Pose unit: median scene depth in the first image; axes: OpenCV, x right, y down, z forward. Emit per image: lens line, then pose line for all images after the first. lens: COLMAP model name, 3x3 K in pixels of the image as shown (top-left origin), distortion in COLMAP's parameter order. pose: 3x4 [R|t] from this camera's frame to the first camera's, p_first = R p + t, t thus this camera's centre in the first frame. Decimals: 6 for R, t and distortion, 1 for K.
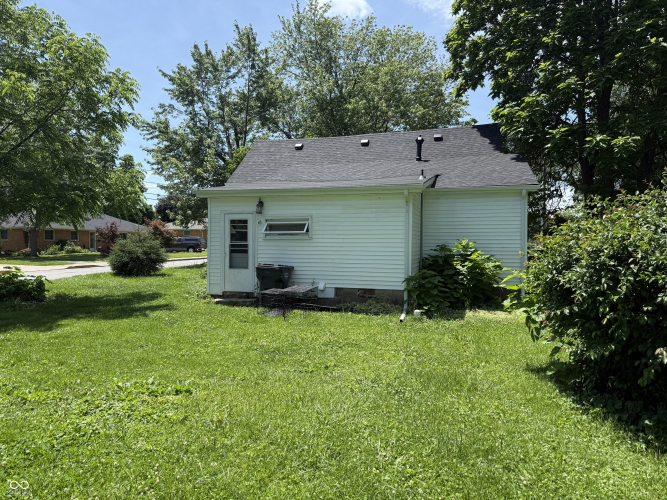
lens RADIAL K [[476.5, 0, 338.4], [0, 476.5, 246.5], [0, 0, 1]] dist [0.058146, -0.017029]
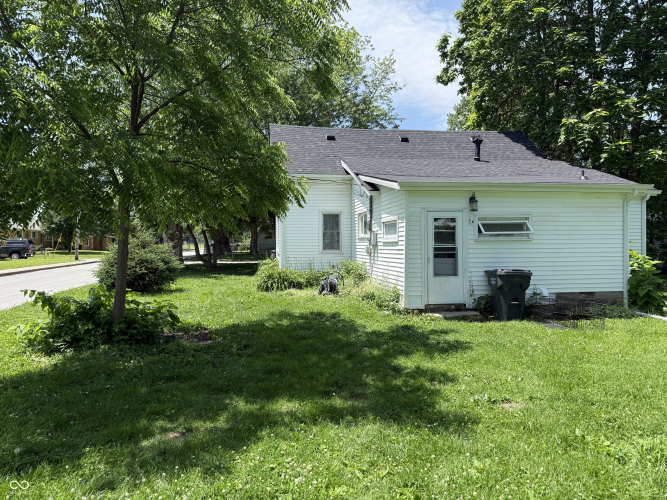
lens RADIAL K [[476.5, 0, 333.8], [0, 476.5, 249.6], [0, 0, 1]] dist [0.058146, -0.017029]
pose [[0.889632, -0.017135, 0.456357, -0.779070], [0.014078, 0.999850, 0.010097, -0.012023], [-0.456461, -0.002558, 0.889740, 0.348196]]
